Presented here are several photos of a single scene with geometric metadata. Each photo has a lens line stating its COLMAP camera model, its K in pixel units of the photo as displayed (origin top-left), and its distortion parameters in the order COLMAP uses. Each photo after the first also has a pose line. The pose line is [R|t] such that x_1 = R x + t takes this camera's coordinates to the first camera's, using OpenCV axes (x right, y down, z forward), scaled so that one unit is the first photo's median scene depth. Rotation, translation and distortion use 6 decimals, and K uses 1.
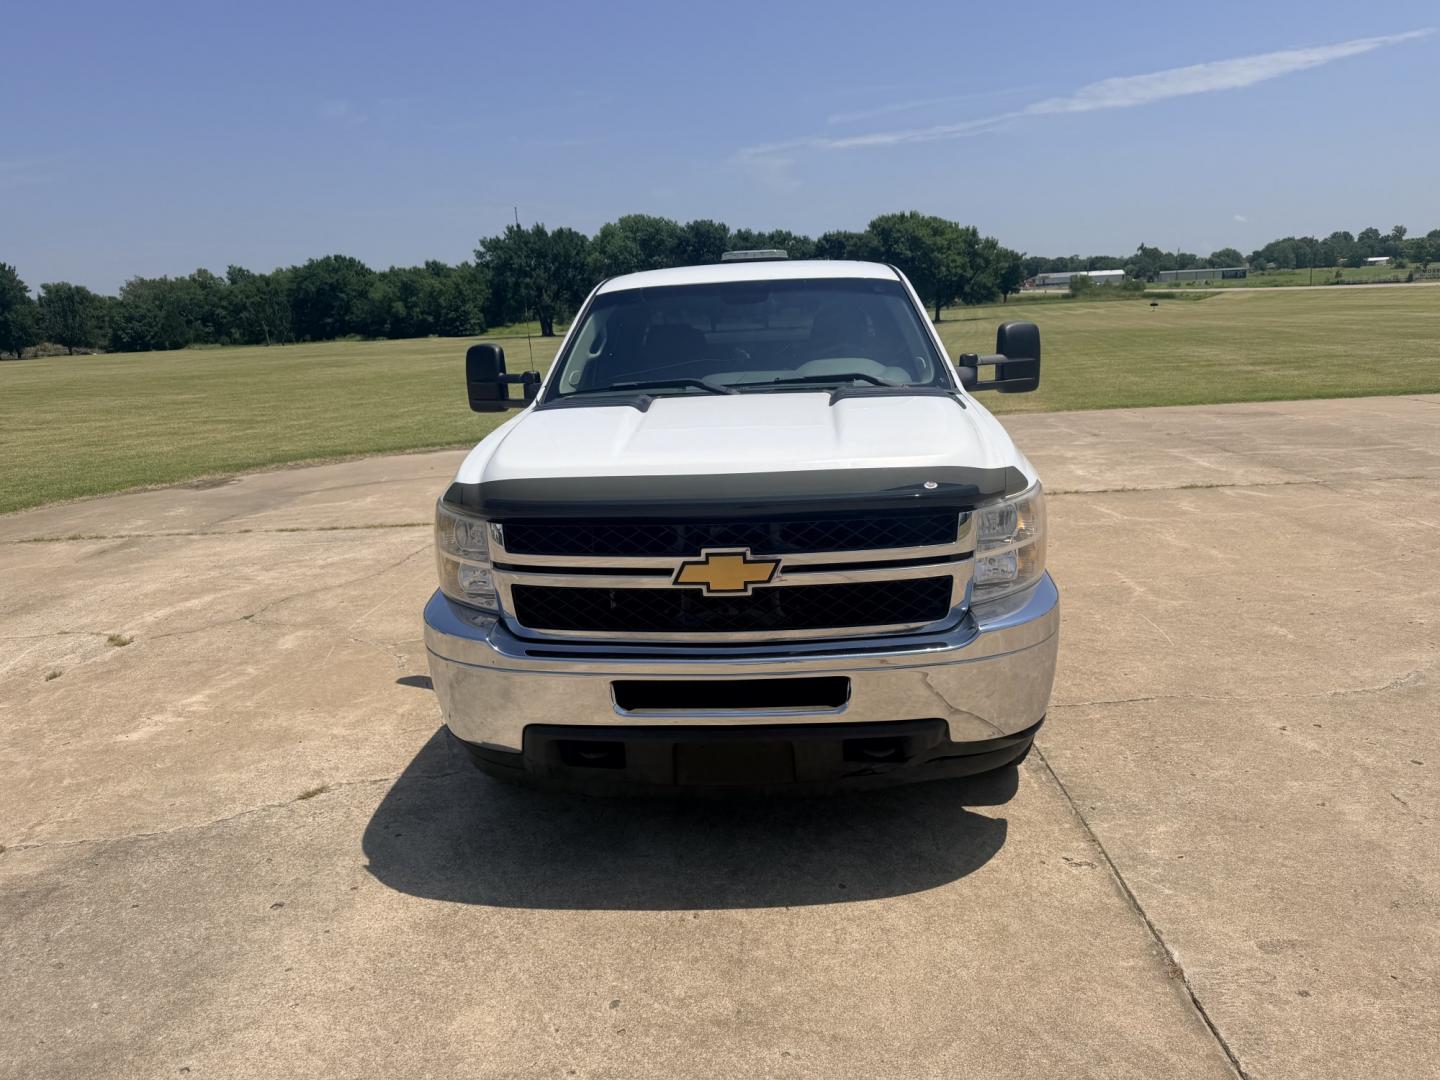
lens RADIAL K [[1007.1, 0, 720.0], [0, 1007.1, 540.0], [0, 0, 1]] dist [0.055430, -0.084853]
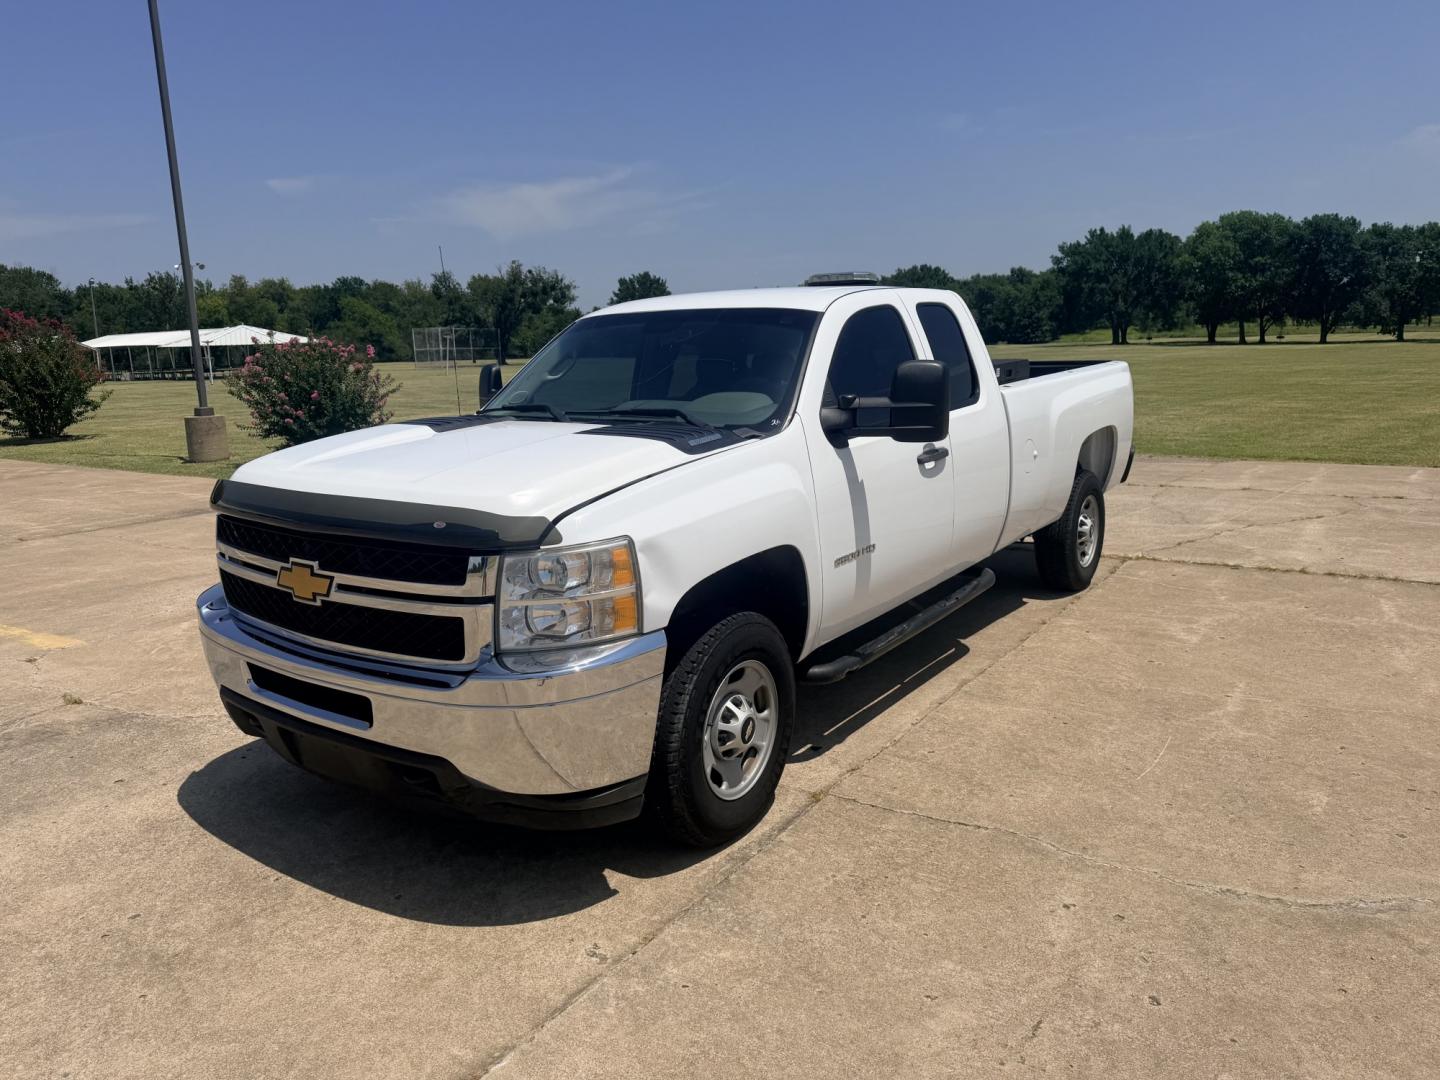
lens RADIAL K [[1002.1, 0, 694.0], [0, 1002.1, 547.7], [0, 0, 1]] dist [0.008793, -0.009843]
pose [[0.840921, 0.127629, -0.525893, 0.806231], [-0.125815, 0.991271, 0.039390, -0.087532], [0.526330, 0.033041, 0.849638, 0.246259]]
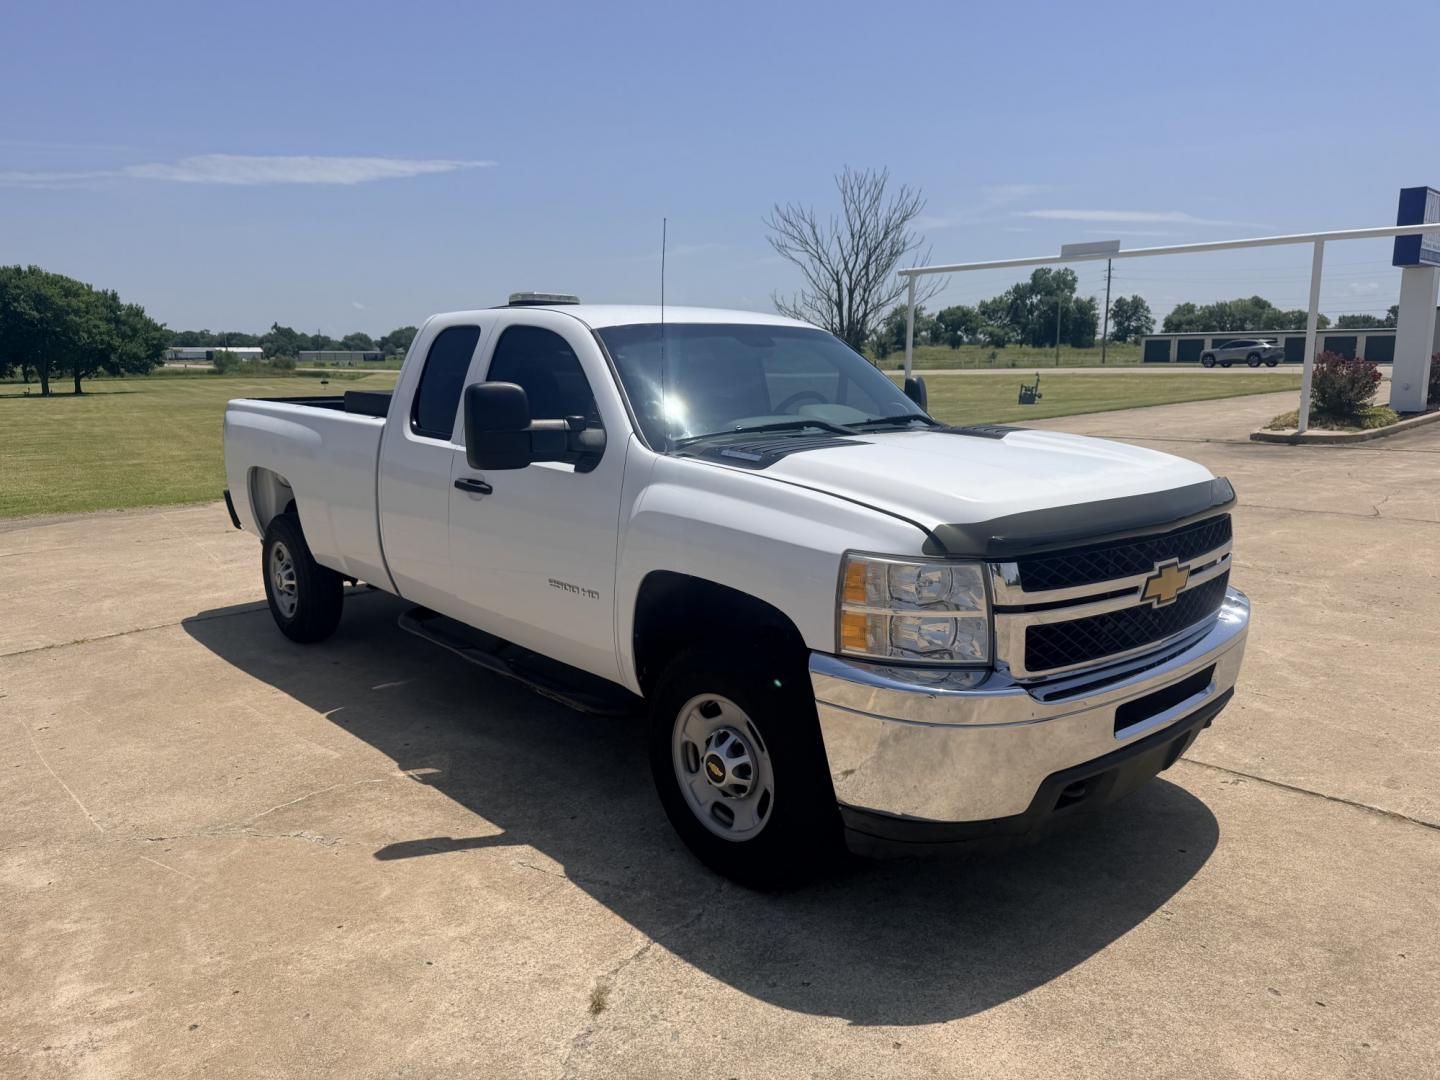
lens RADIAL K [[1013.6, 0, 727.9], [0, 1013.6, 557.4], [0, 0, 1]] dist [-0.000186, -0.001255]
pose [[0.703959, -0.094516, 0.703924, -0.931255], [0.134826, 0.990868, -0.001788, -0.048516], [-0.697326, 0.096166, 0.710273, 0.472235]]
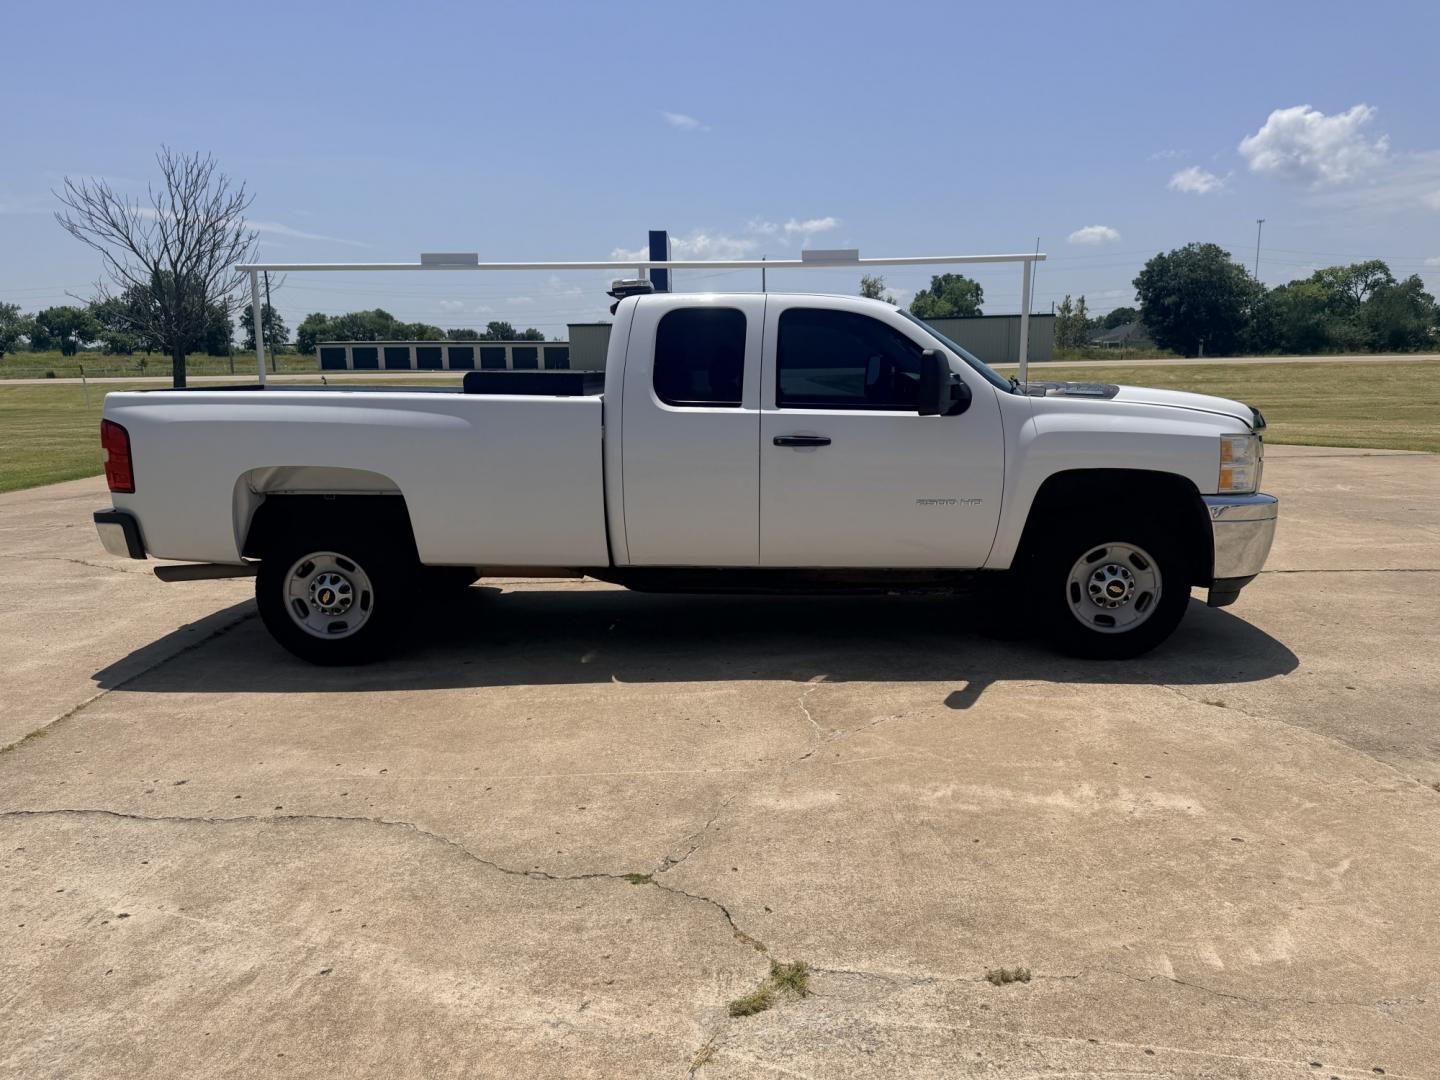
lens RADIAL K [[1000.7, 0, 720.0], [0, 1000.7, 540.0], [0, 0, 1]] dist [0.055481, -0.067523]
pose [[-0.023902, -0.127231, 0.991585, -1.797816], [0.235150, 0.963324, 0.129273, -0.267859], [-0.971665, 0.236261, 0.006893, 1.755003]]
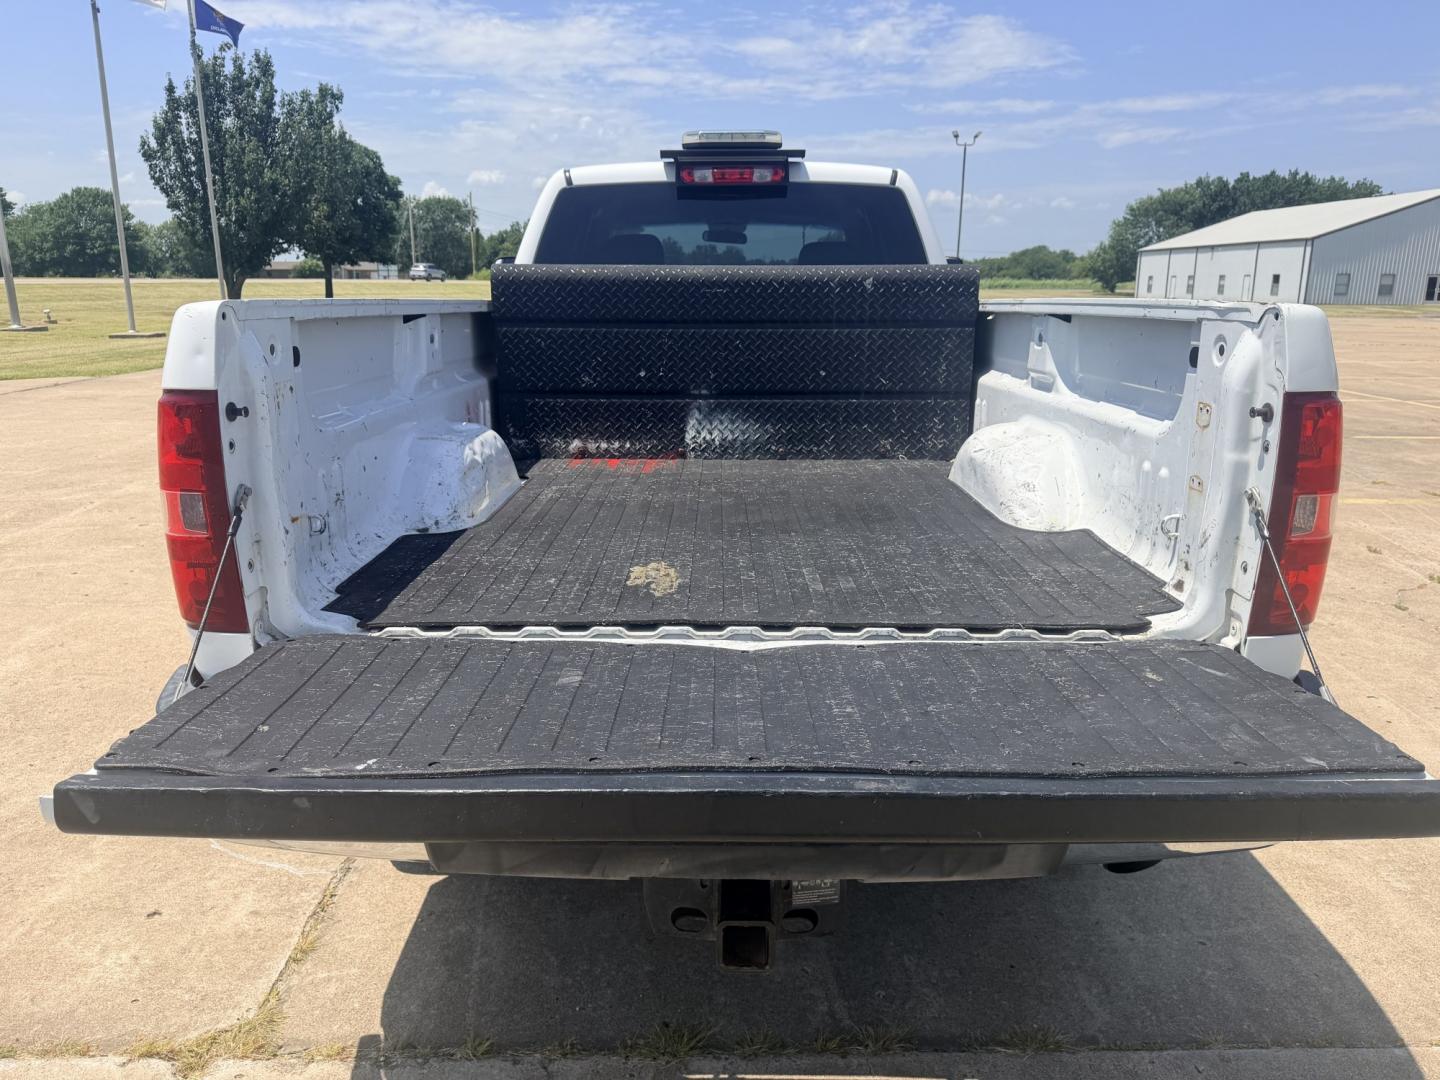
lens RADIAL K [[1014.9, 0, 725.9], [0, 1014.9, 537.3], [0, 0, 1]] dist [-0.008202, 0.002716]
pose [[-0.997397, 0.051927, -0.050019, 0.181841], [0.023506, 0.890041, 0.455274, -0.641021], [0.068160, 0.452913, -0.888945, 3.124176]]
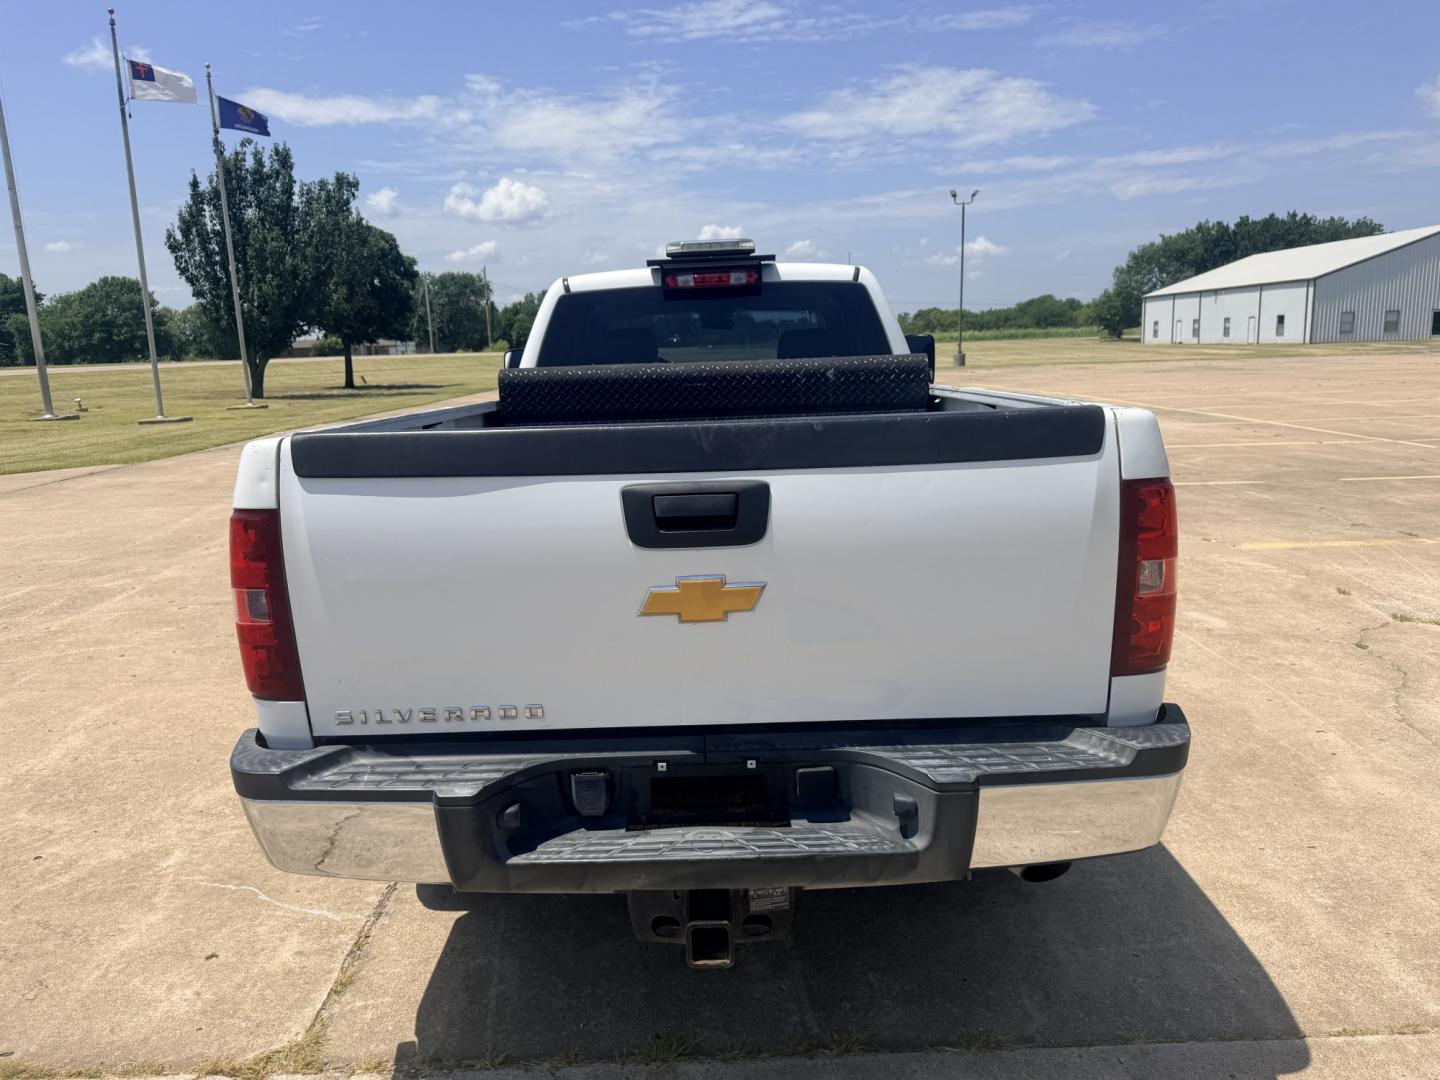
lens RADIAL K [[1011.6, 0, 728.6], [0, 1011.6, 535.9], [0, 0, 1]] dist [0.001308, -0.008235]
pose [[-0.995700, 0.084316, -0.038360, 0.150657], [0.061867, 0.913521, 0.402060, -0.699868], [0.068943, 0.397958, -0.914809, 3.221210]]
